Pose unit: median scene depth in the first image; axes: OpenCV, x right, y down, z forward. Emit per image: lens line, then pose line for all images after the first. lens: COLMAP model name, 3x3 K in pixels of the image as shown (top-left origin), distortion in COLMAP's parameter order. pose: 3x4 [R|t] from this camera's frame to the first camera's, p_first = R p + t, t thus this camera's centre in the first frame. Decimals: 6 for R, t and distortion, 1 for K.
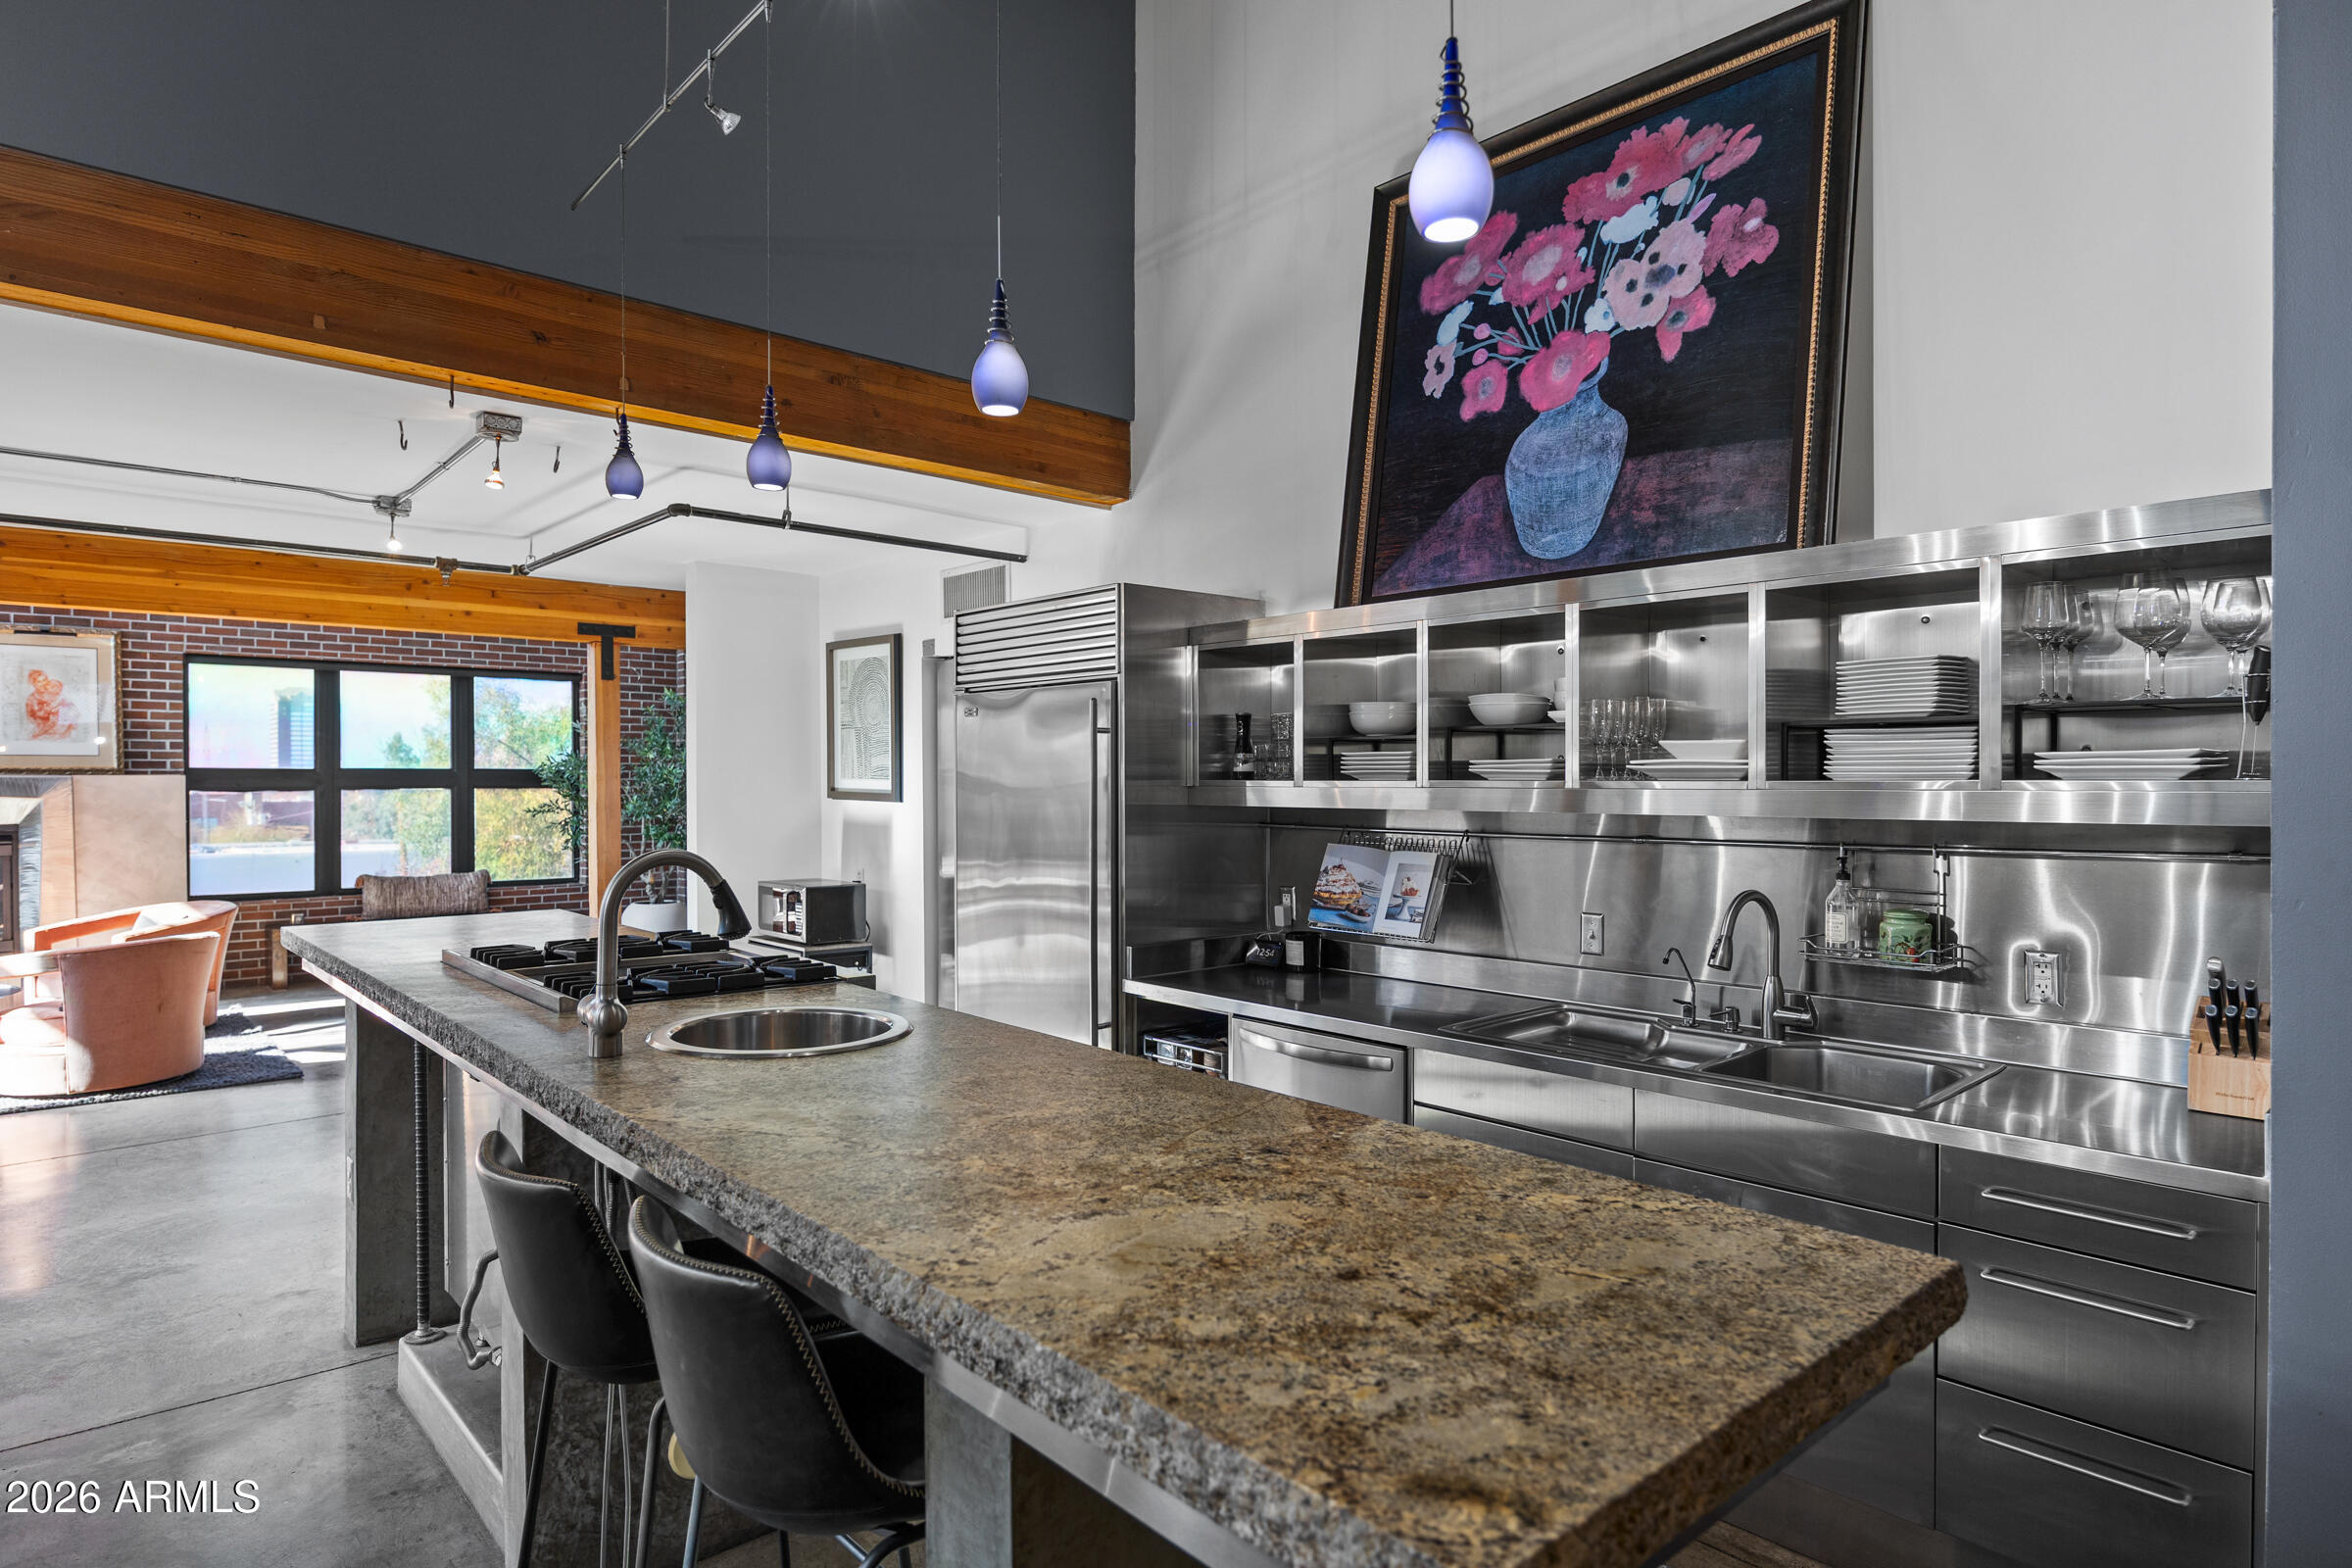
lens RADIAL K [[1317.7, 0, 1180.1], [0, 1317.7, 791.0], [0, 0, 1]] dist [-0.003509, -0.003847]
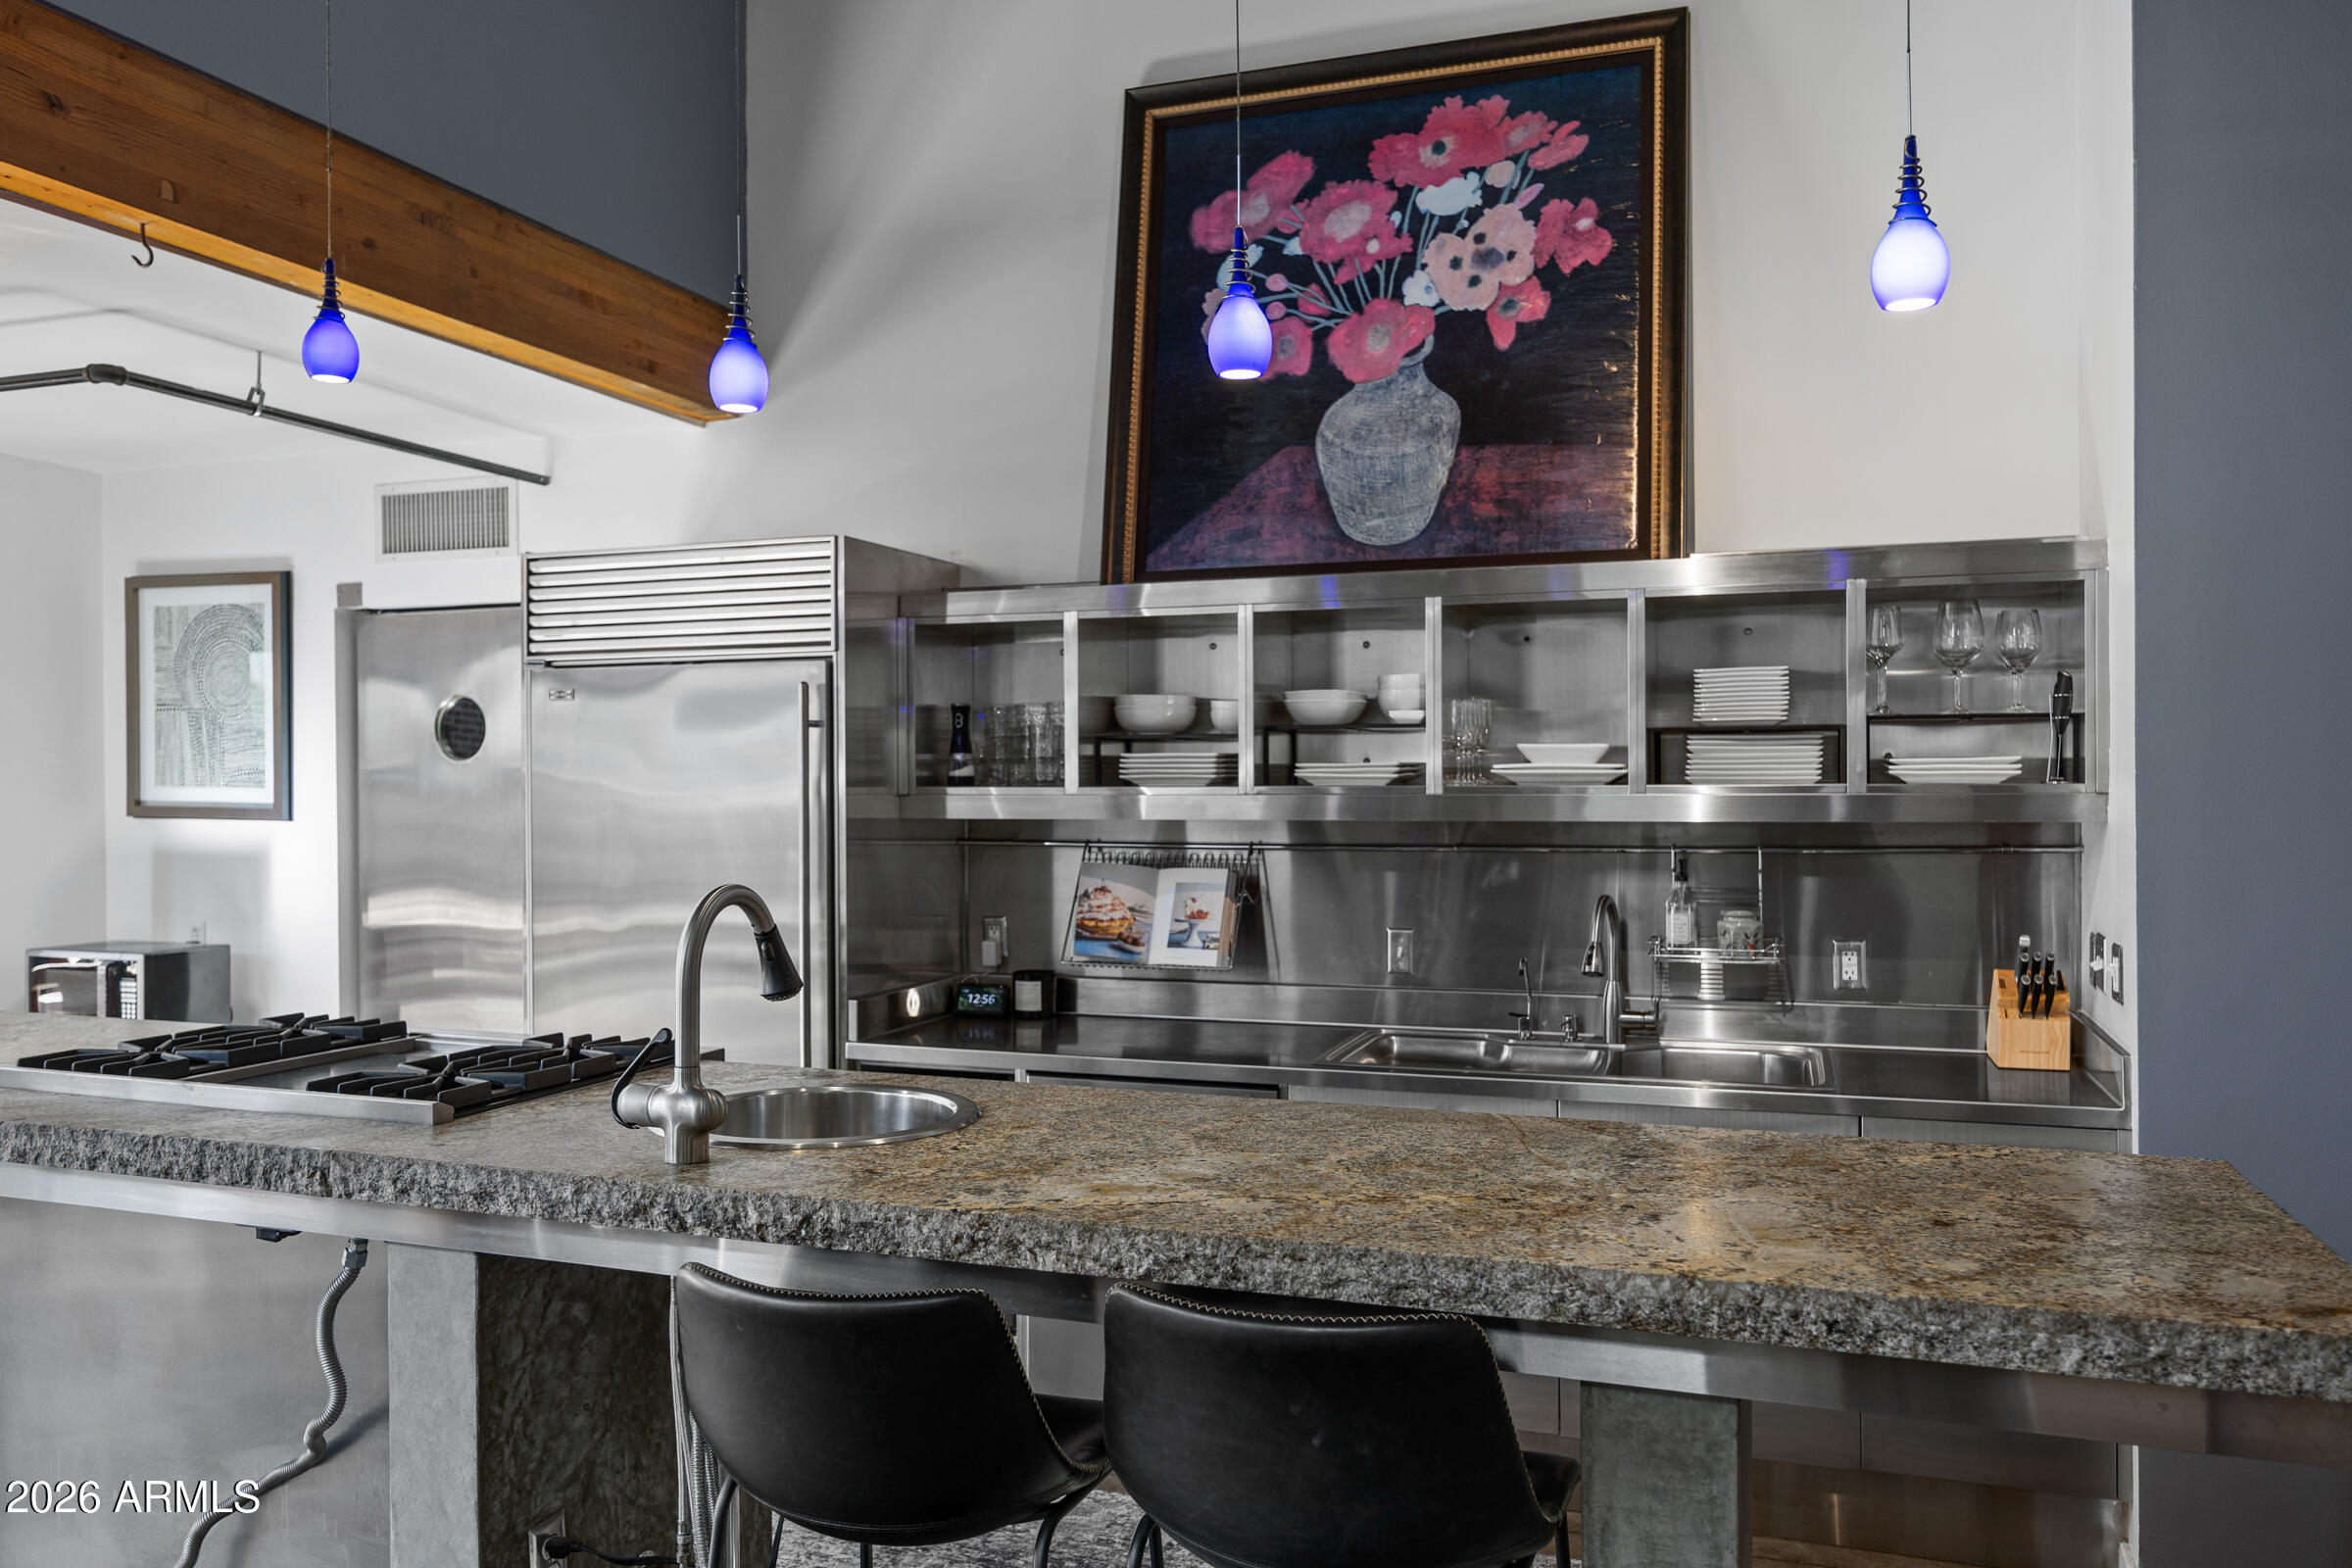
lens RADIAL K [[1754.6, 0, 1173.7], [0, 1754.6, 782.6], [0, 0, 1]] dist [-0.006087, 0.002612]
pose [[0.878292, -0.004388, 0.478104, -0.422030], [0.007986, 0.999953, -0.005492, -0.004420], [-0.478058, 0.008641, 0.878286, -0.007976]]
